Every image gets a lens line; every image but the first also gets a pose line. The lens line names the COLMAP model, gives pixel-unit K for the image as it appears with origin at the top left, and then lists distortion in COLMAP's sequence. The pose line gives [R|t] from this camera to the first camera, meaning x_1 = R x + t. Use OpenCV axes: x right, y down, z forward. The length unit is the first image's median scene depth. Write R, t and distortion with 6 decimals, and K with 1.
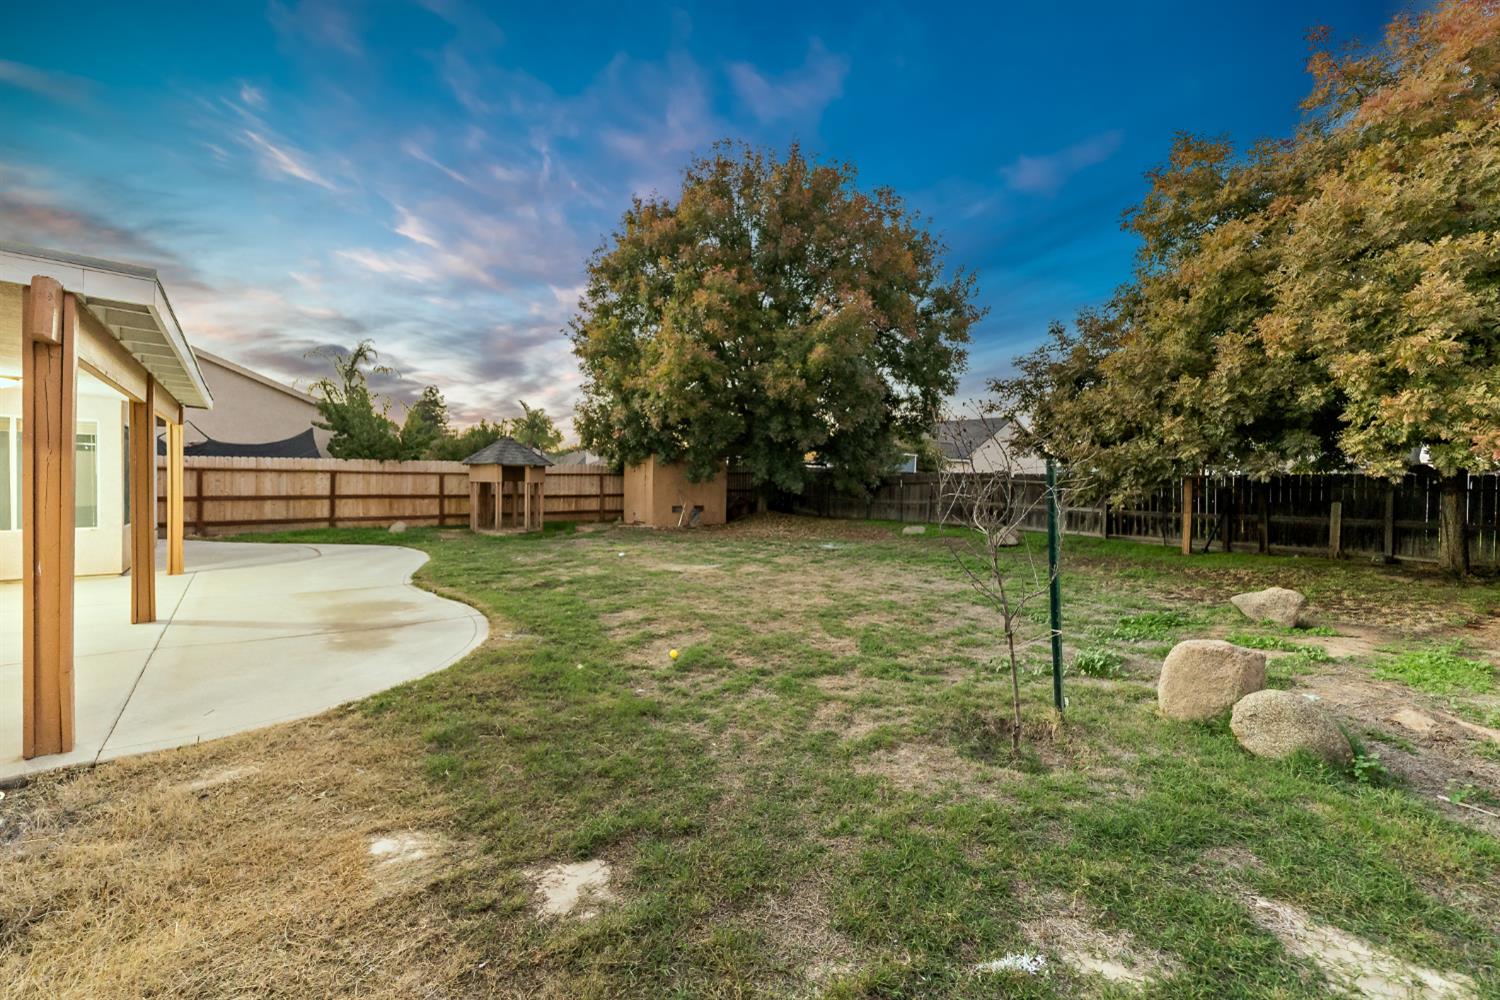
lens RADIAL K [[598.1, 0, 749.5], [0, 598.1, 494.3], [0, 0, 1]] dist [0.001257, 0.000164]
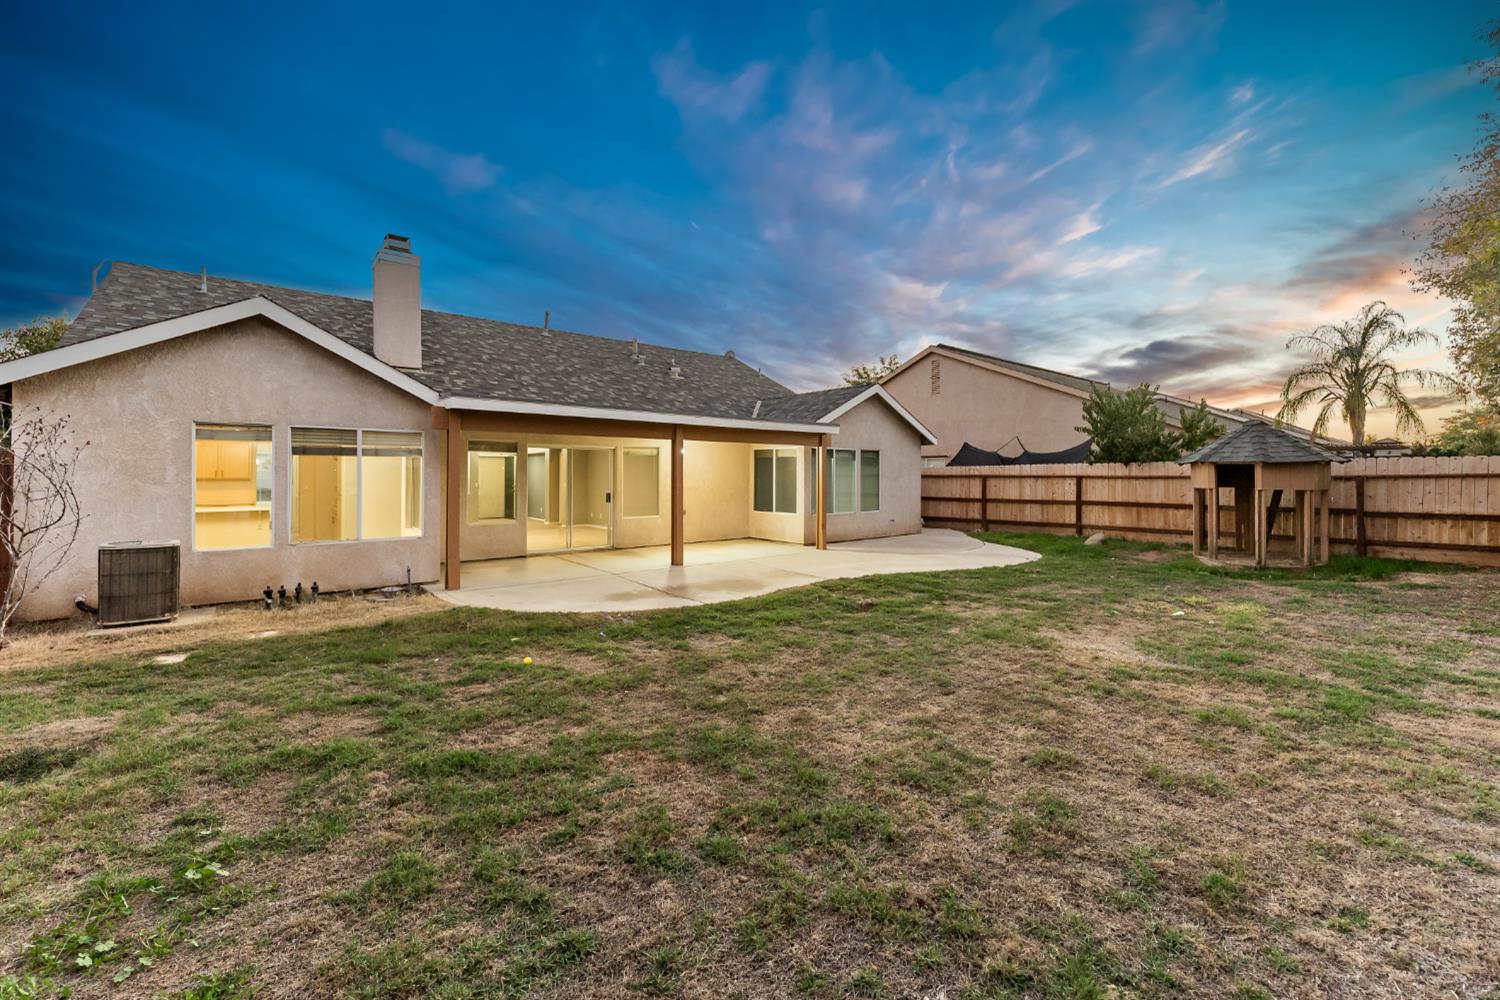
lens RADIAL K [[598.1, 0, 752.0], [0, 598.1, 494.1], [0, 0, 1]] dist [0.001257, 0.000164]
pose [[-0.018593, 0.011589, -0.999760, 0.279412], [-0.031926, 0.999416, 0.012179, -0.004862], [0.999317, 0.032145, -0.018212, 0.480441]]
